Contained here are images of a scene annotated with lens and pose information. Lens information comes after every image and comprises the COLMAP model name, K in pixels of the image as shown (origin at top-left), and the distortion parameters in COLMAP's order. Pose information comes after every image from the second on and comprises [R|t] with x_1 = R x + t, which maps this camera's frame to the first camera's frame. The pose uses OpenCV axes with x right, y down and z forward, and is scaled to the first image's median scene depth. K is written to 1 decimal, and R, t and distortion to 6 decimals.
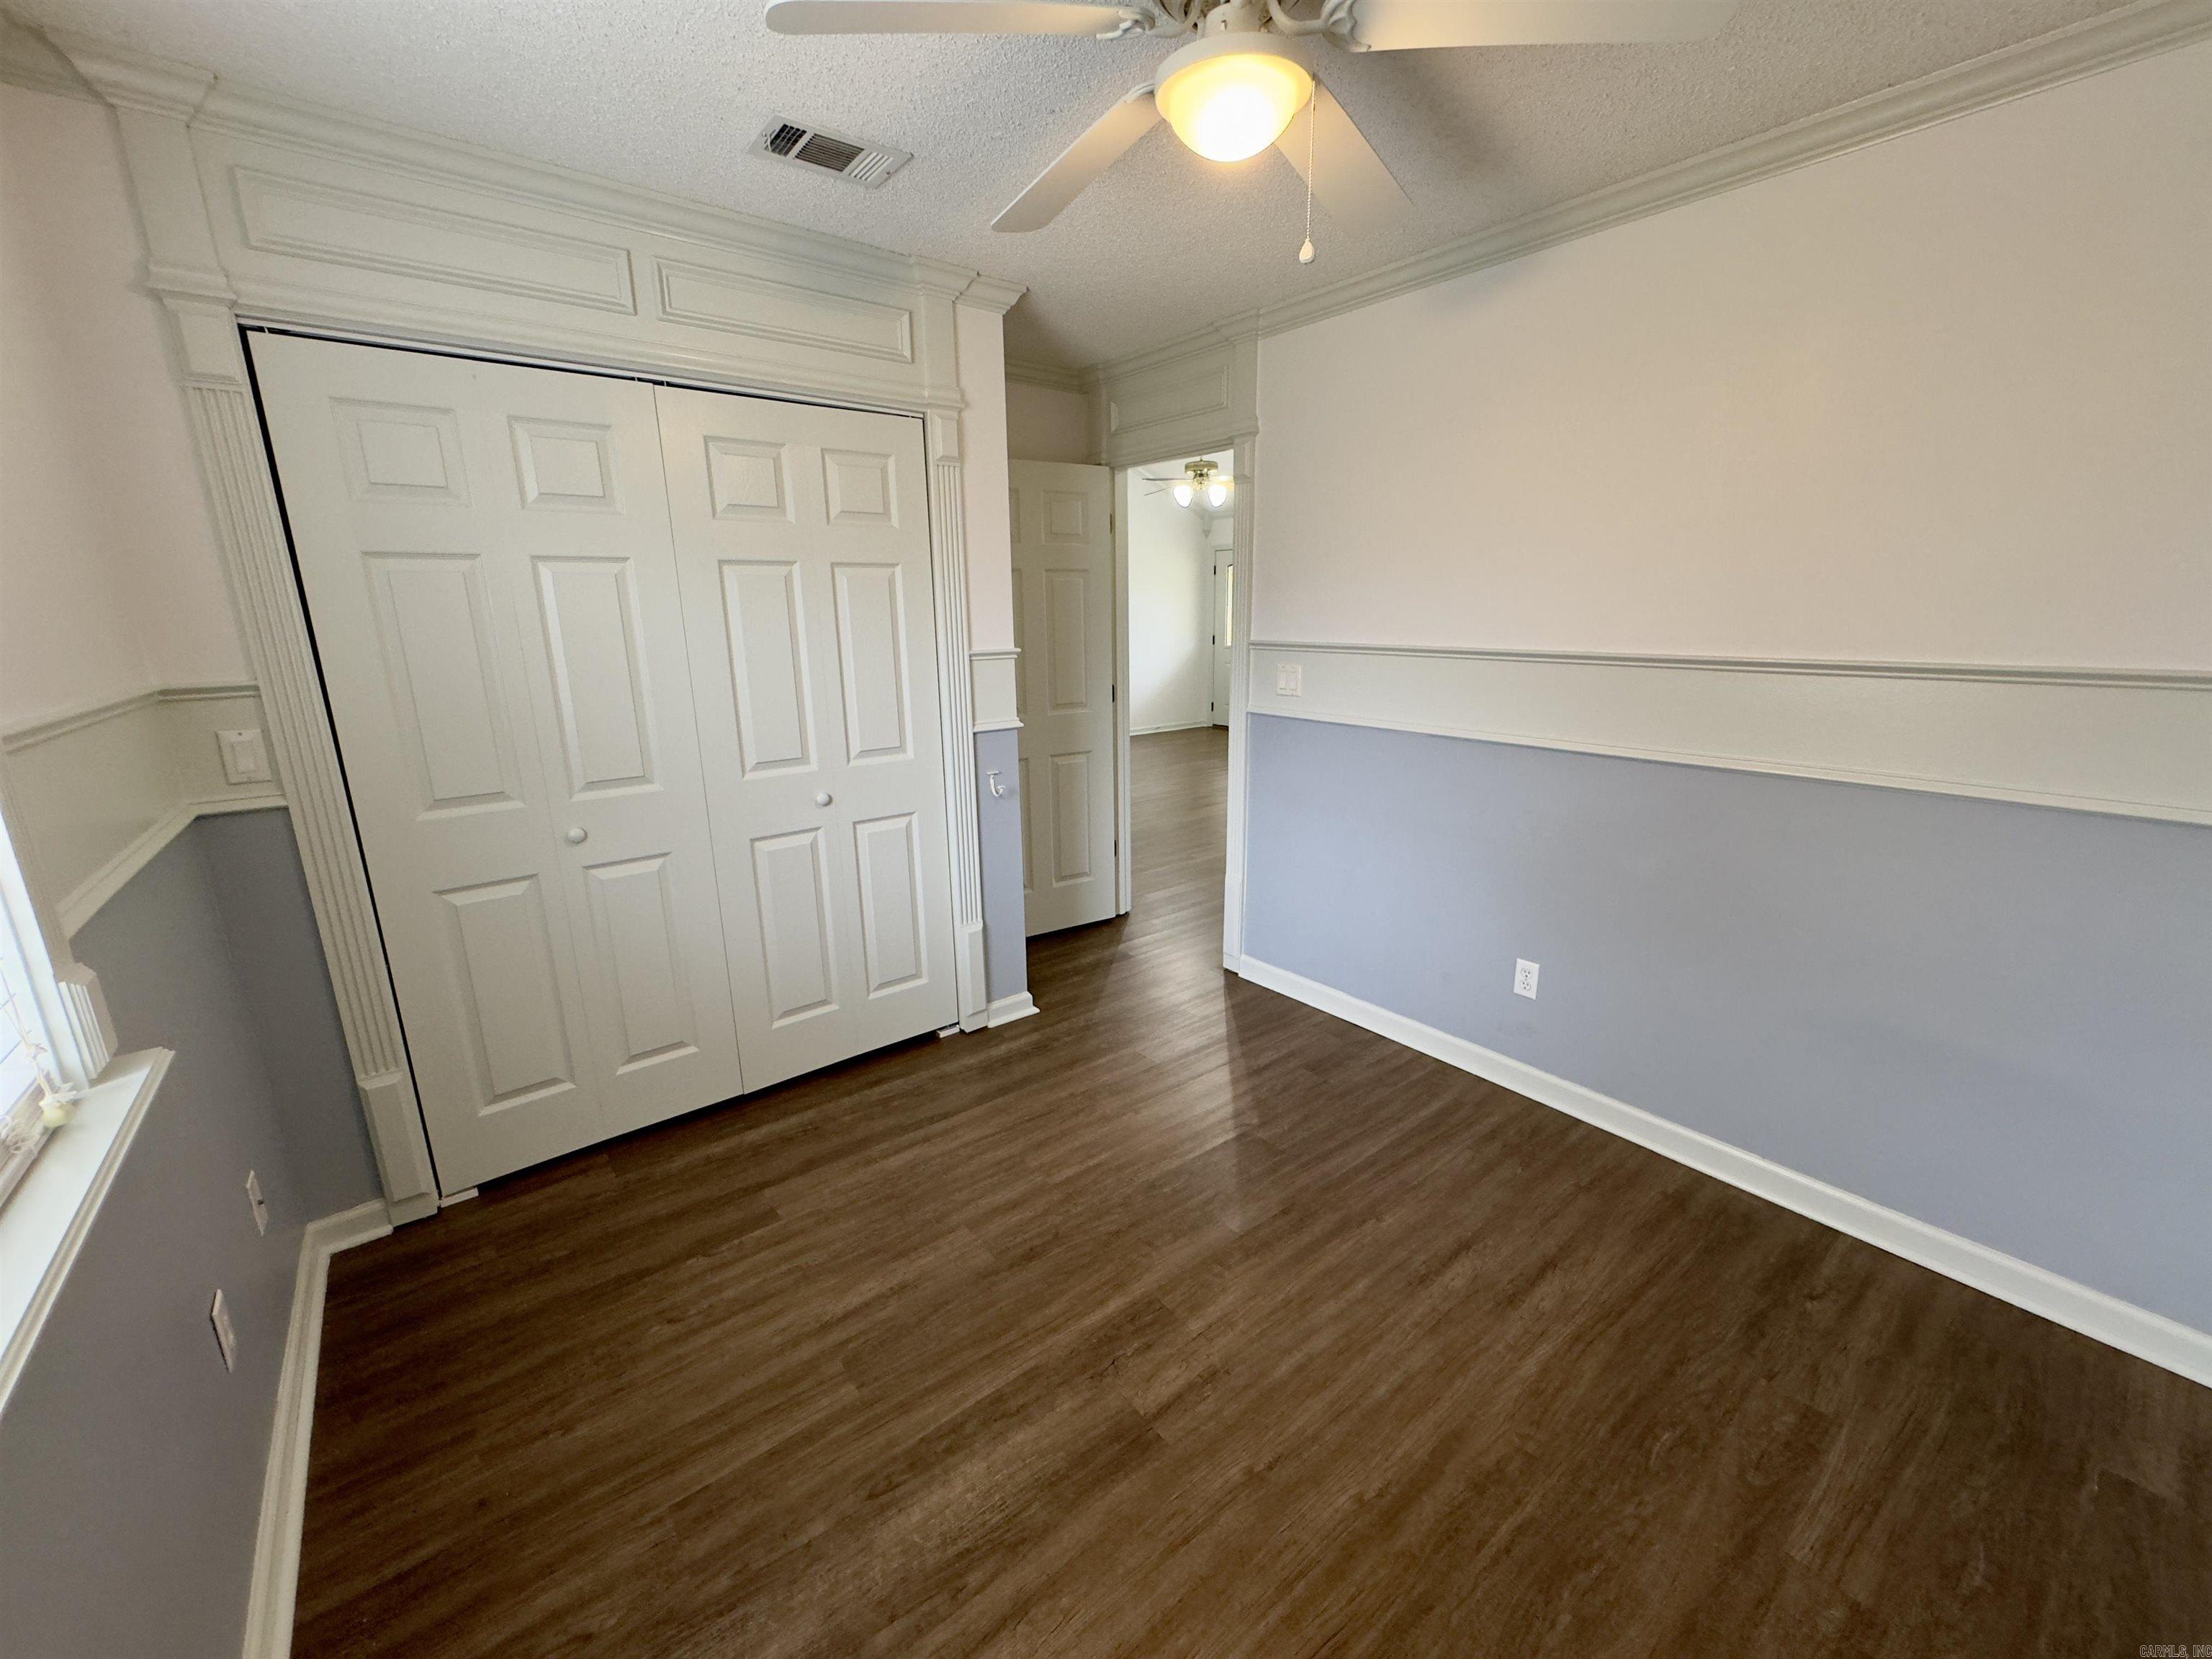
lens RADIAL K [[883.1, 0, 1109.4], [0, 883.1, 834.8], [0, 0, 1]] dist [-0.000191, 0.000526]
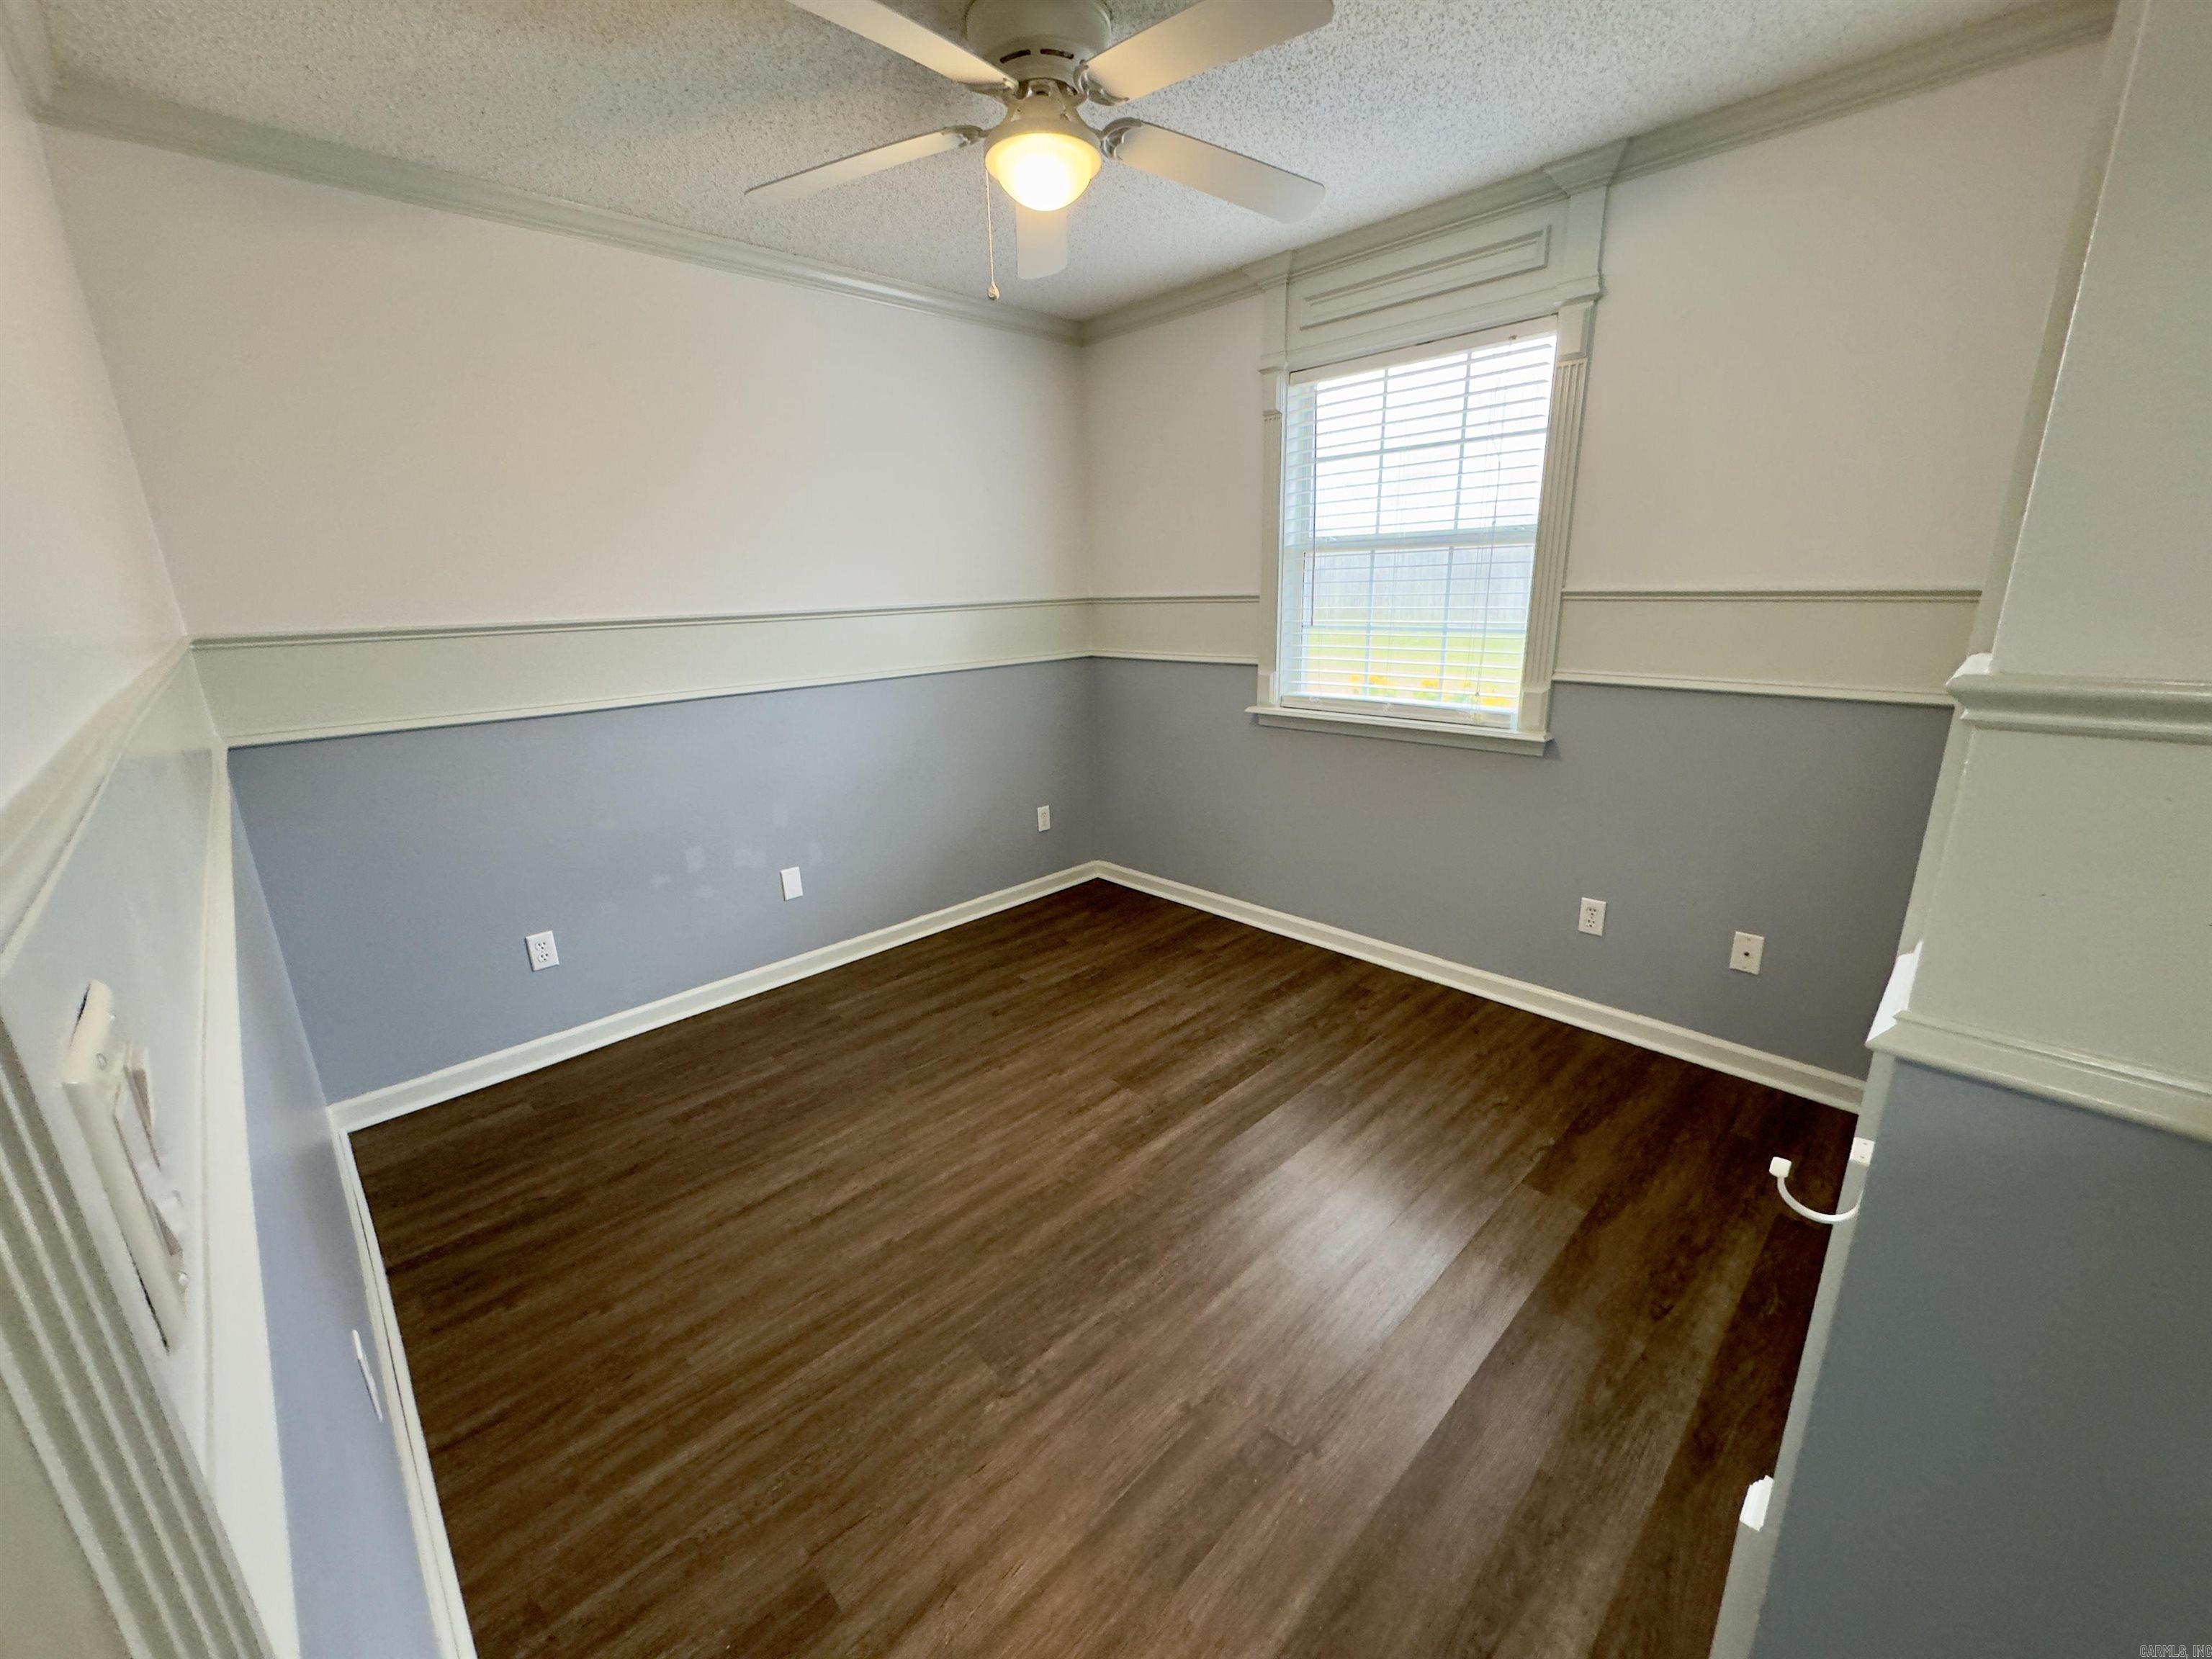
lens RADIAL K [[883.1, 0, 1110.7], [0, 883.1, 828.2], [0, 0, 1]] dist [-0.000191, 0.000526]
pose [[-0.993949, 0.062929, -0.090027, 0.158051], [0.008728, 0.862273, 0.506369, -0.456627], [0.109493, 0.502519, -0.857604, 1.878847]]
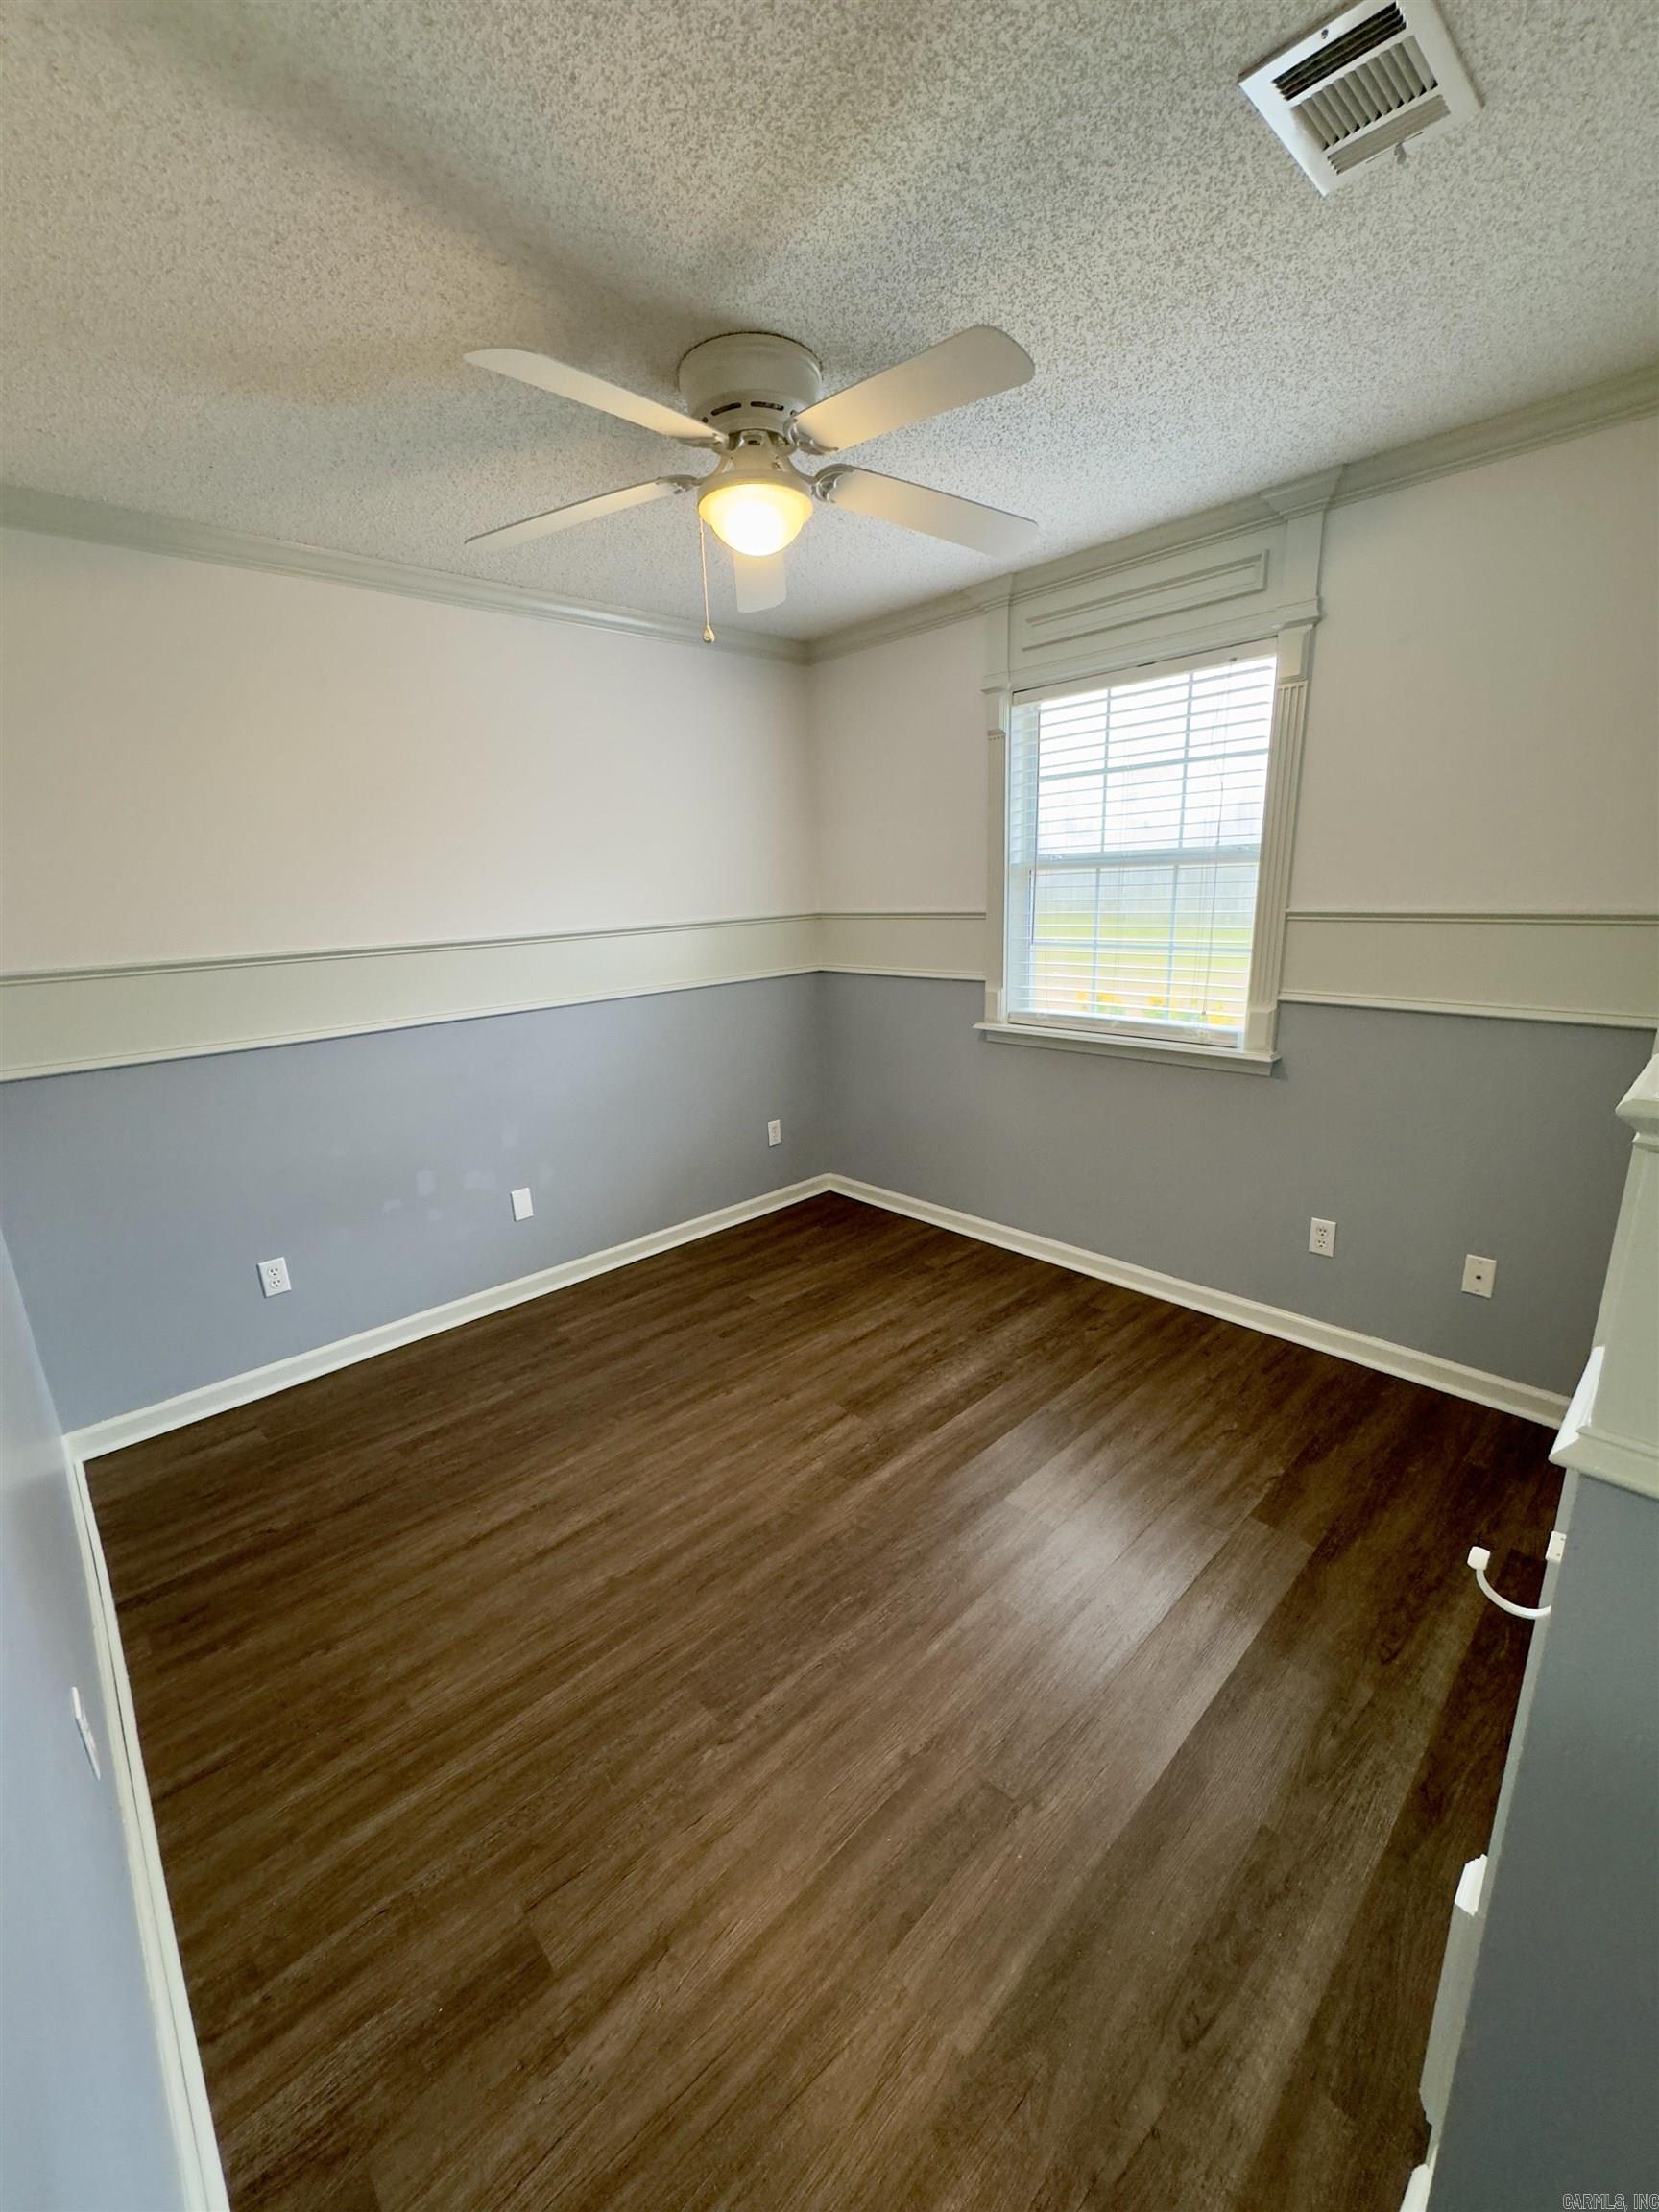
lens RADIAL K [[883.1, 0, 837.1], [0, 883.1, 1113.2], [0, 0, 1]] dist [-0.000191, 0.000526]
pose [[-0.994729, 0.070018, -0.074913, 0.129912], [0.023814, 0.868343, 0.495392, -0.497209], [0.099737, 0.490997, -0.865433, 1.860446]]
